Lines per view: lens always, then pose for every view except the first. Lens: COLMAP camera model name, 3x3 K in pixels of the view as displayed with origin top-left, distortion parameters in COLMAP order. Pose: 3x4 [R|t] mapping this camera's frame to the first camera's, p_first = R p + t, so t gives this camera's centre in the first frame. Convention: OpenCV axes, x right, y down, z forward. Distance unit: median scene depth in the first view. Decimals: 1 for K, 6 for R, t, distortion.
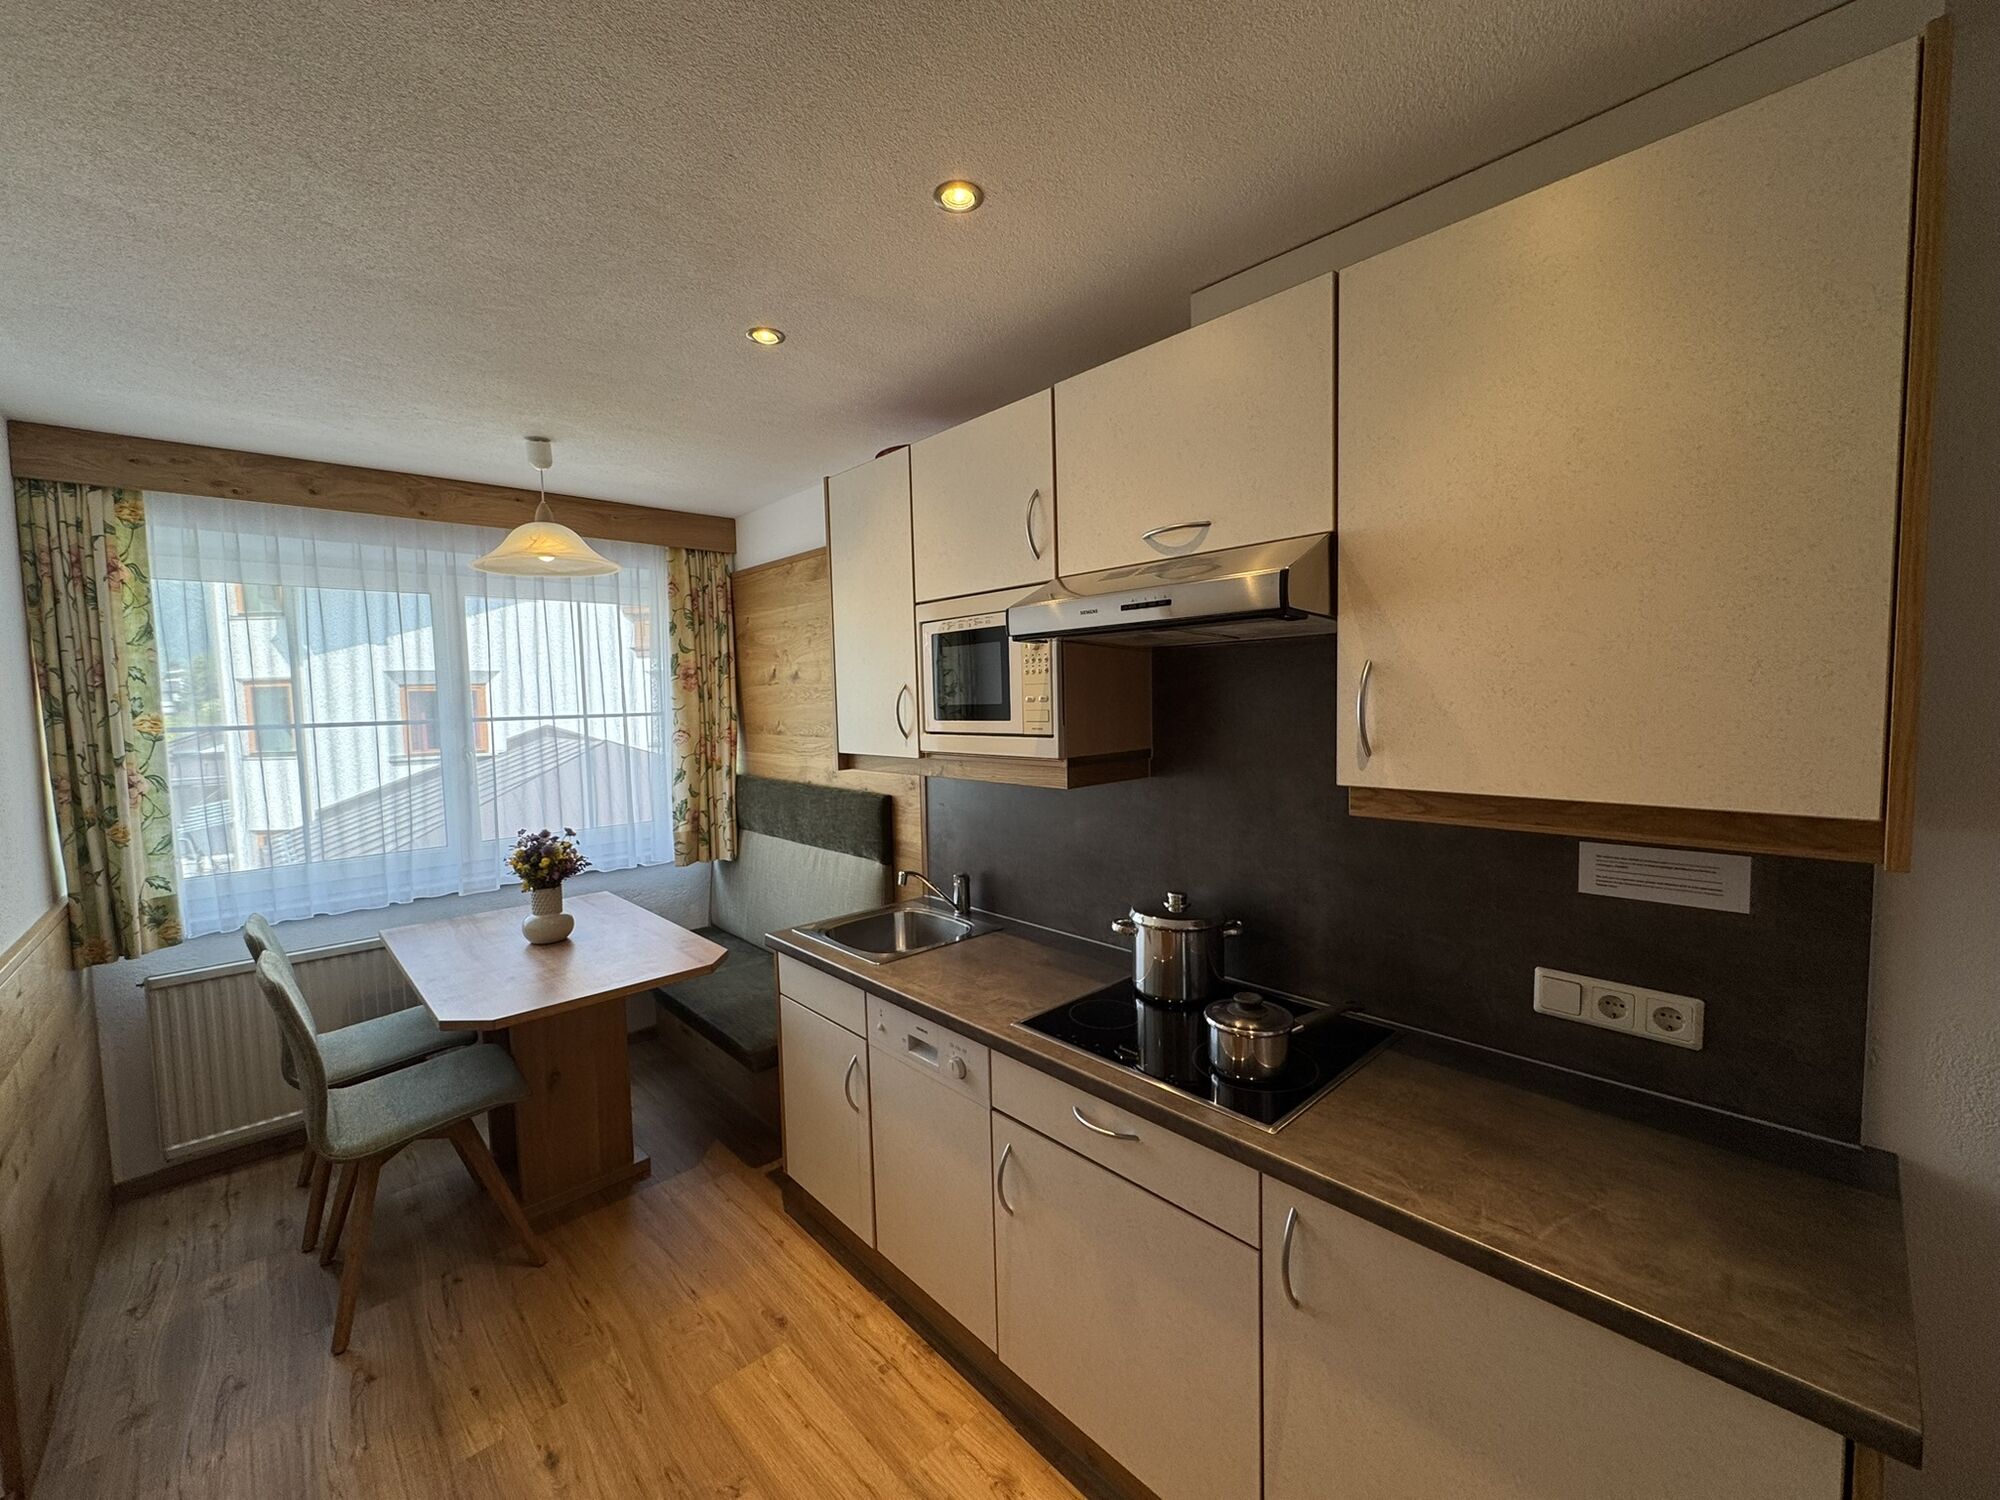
lens RADIAL K [[806.1, 0, 1000.0], [0, 806.1, 750.0], [0, 0, 1]] dist [-0.002209, 0.000176]
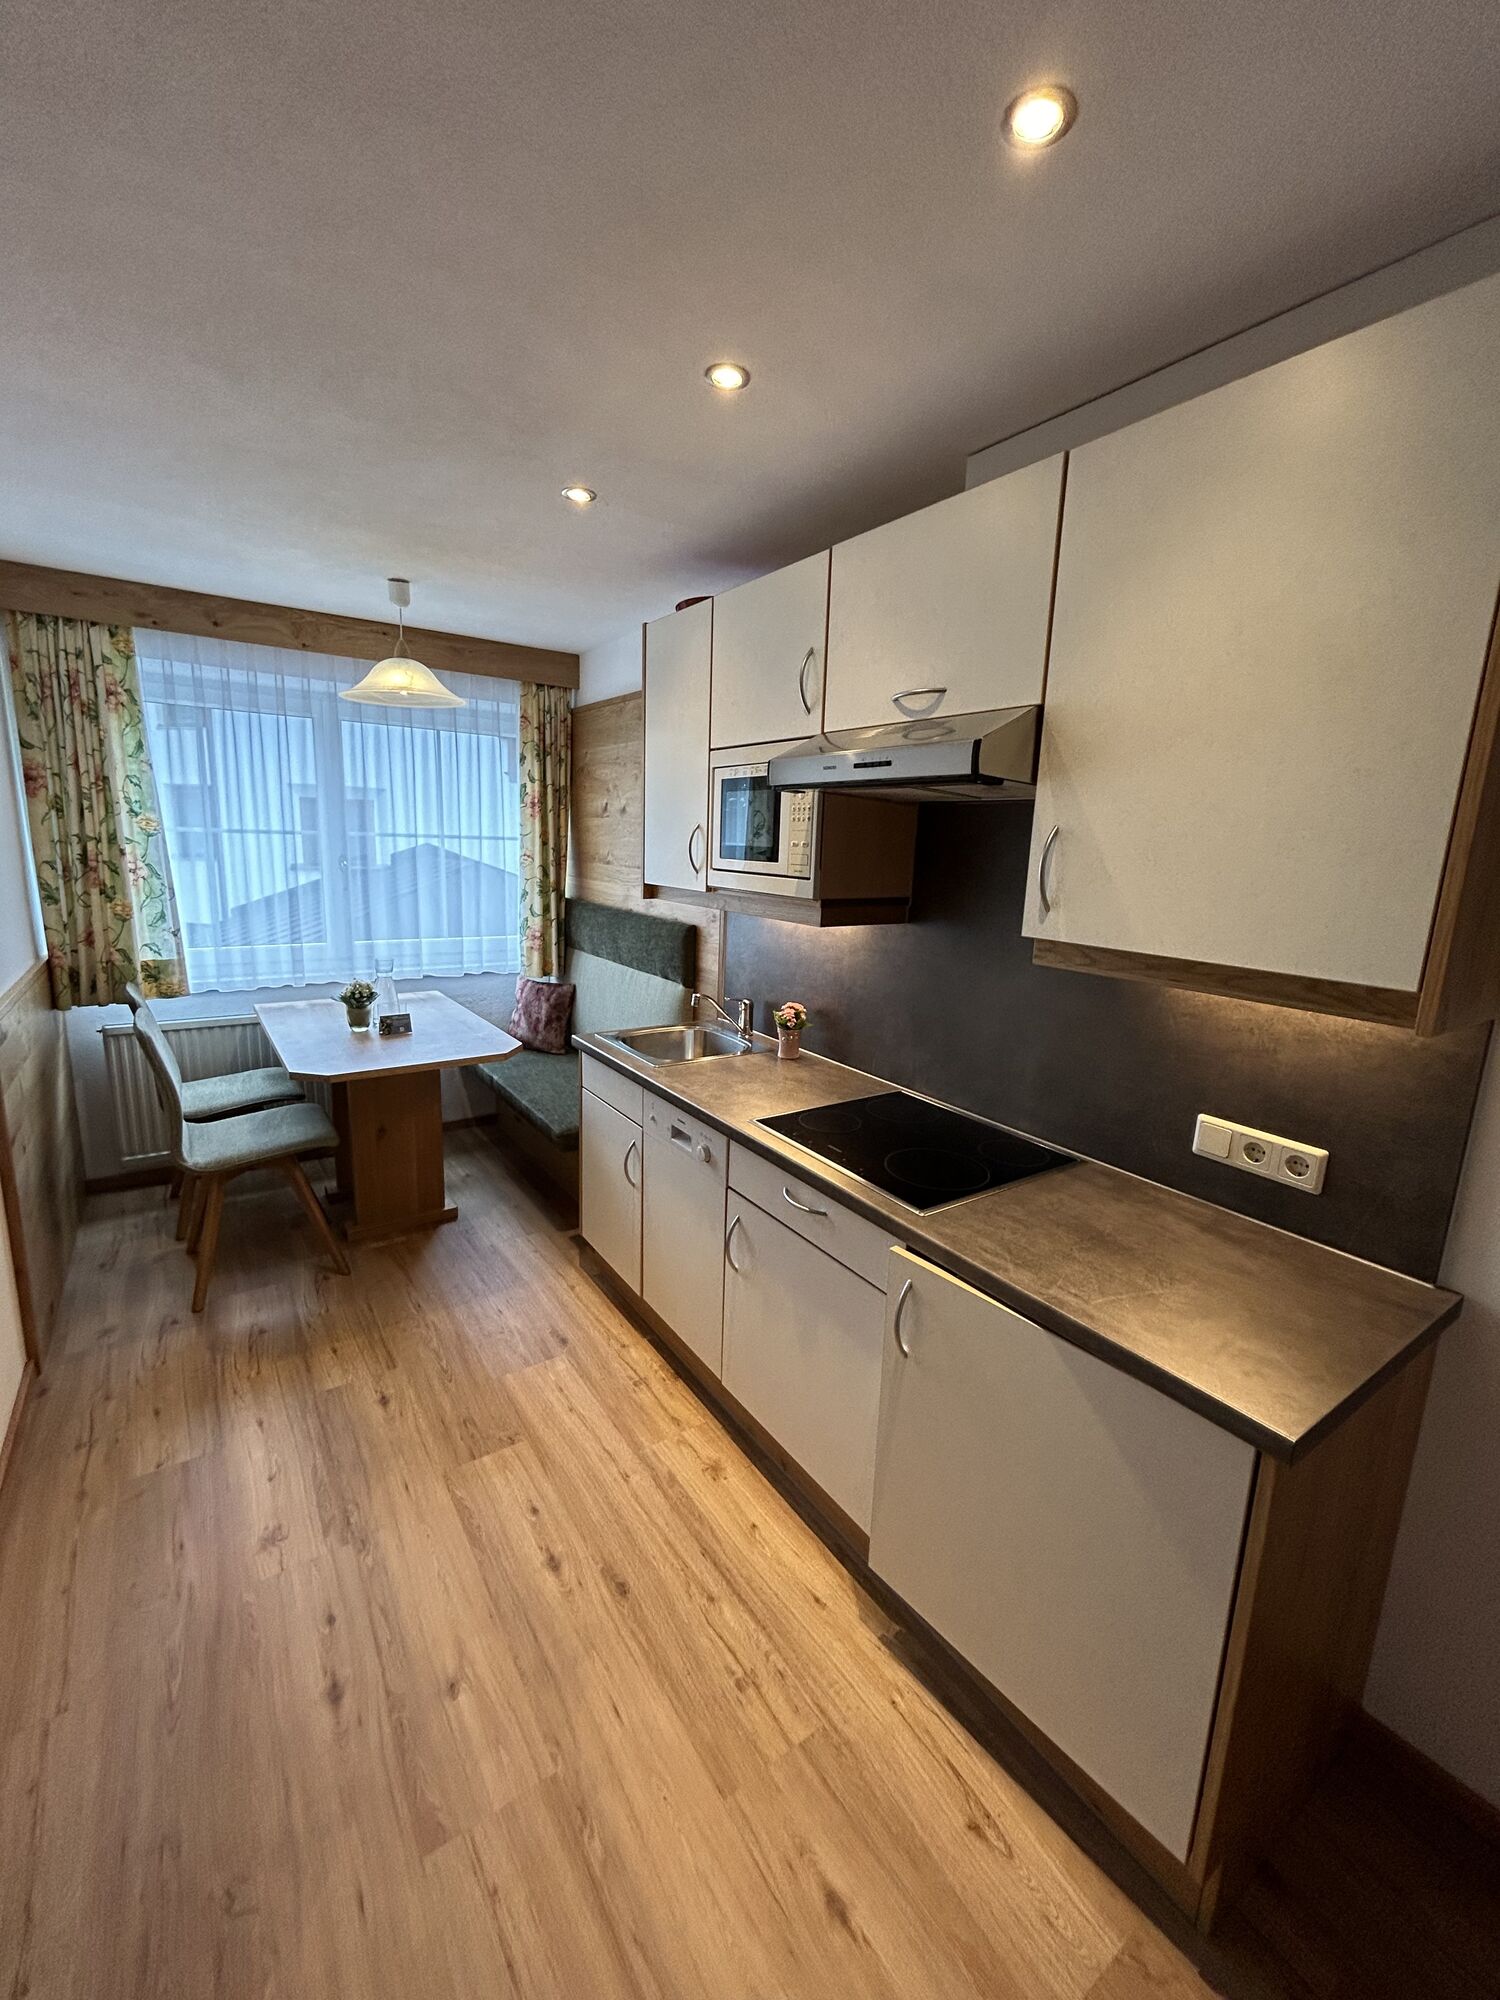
lens RADIAL K [[824.4, 0, 750.0], [0, 824.4, 1000.0], [0, 0, 1]] dist [0.001613, 0.000109]
pose [[0.986514, 0.086470, -0.138969, 0.149802], [-0.068068, 0.988895, 0.132115, 0.003617], [0.148850, -0.120874, 0.981445, -0.148184]]
